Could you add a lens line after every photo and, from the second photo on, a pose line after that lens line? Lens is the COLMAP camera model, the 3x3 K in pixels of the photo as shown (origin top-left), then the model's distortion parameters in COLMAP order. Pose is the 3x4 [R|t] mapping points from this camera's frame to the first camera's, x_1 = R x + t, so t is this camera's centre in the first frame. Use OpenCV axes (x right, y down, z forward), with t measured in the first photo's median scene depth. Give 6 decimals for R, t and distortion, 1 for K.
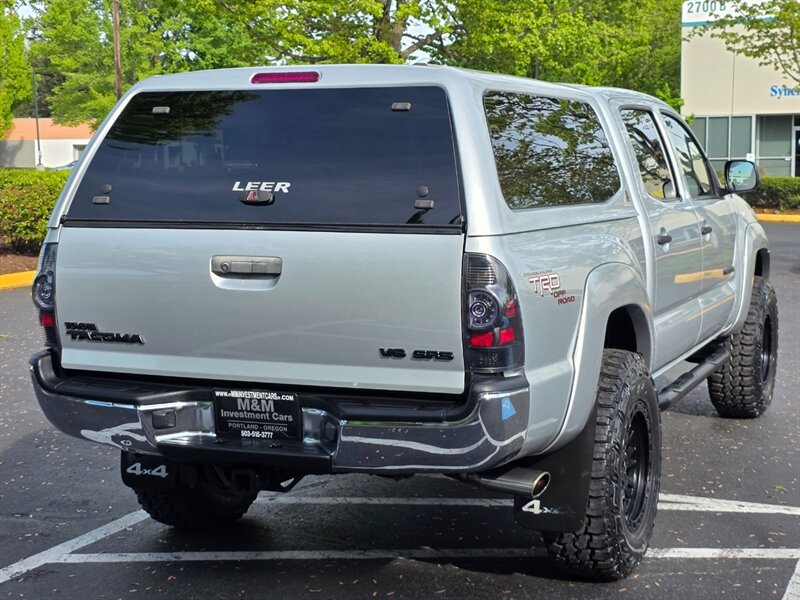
lens RADIAL K [[1339.5, 0, 414.8], [0, 1339.5, 273.0], [0, 0, 1]] dist [0.146275, -0.254105]
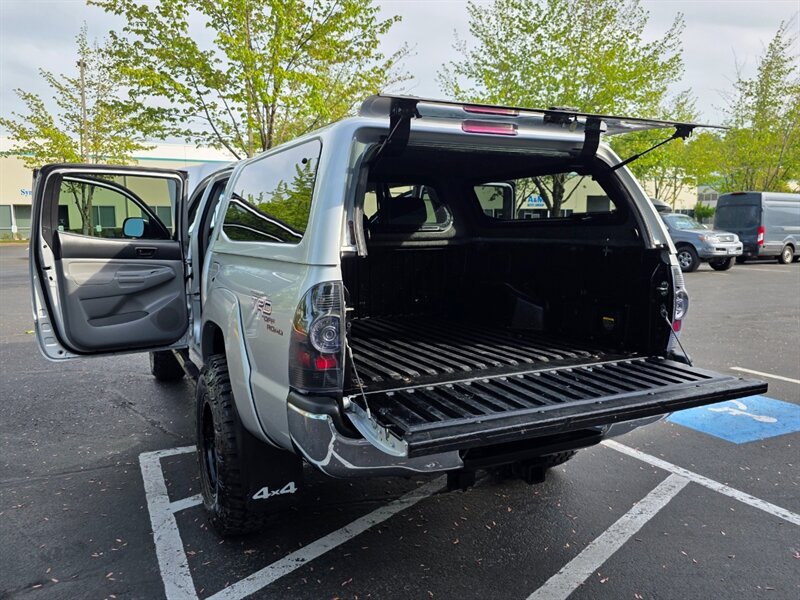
lens RADIAL K [[618.6, 0, 397.1], [0, 618.6, 291.4], [0, 0, 1]] dist [0.028468, -0.007869]
pose [[0.662149, -0.074798, 0.745630, -0.552967], [0.064683, 0.996997, 0.042573, -0.030090], [-0.746576, 0.020040, 0.664999, 0.674491]]
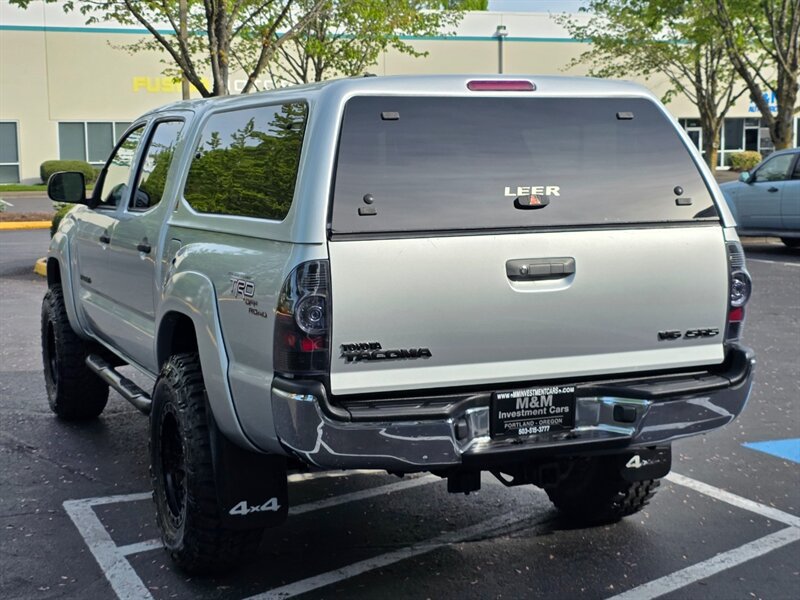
lens RADIAL K [[1306.9, 0, 396.6], [0, 1306.9, 282.1], [0, 0, 1]] dist [0.113869, -0.043973]
pose [[0.707167, -0.070272, 0.703546, -0.843248], [0.069137, 0.997153, 0.030106, -0.029732], [-0.703658, 0.027351, 0.710012, 0.333888]]
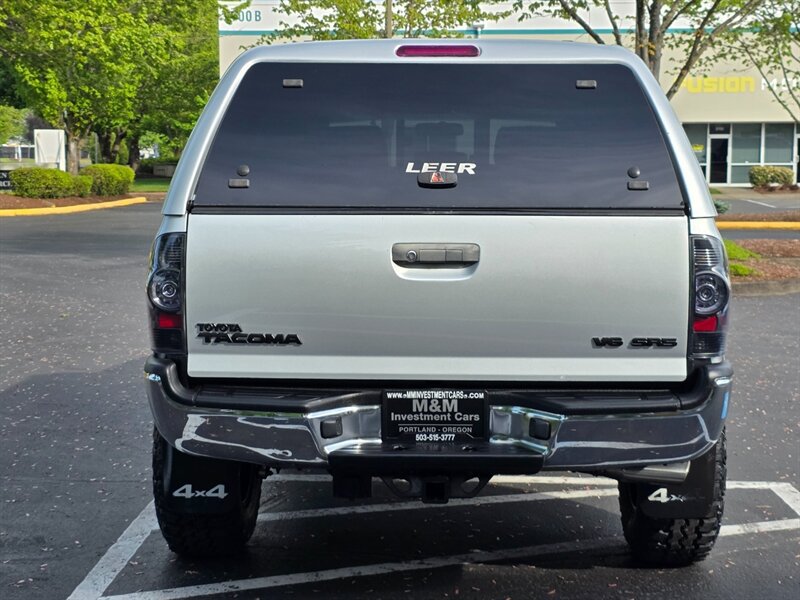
lens RADIAL K [[1339.5, 0, 414.8], [0, 1339.5, 273.0], [0, 0, 1]] dist [0.146275, -0.254105]
pose [[0.932465, -0.019733, 0.360721, -0.432725], [0.021848, 0.999760, -0.001786, 0.008376], [-0.360599, 0.009546, 0.932672, 0.139554]]
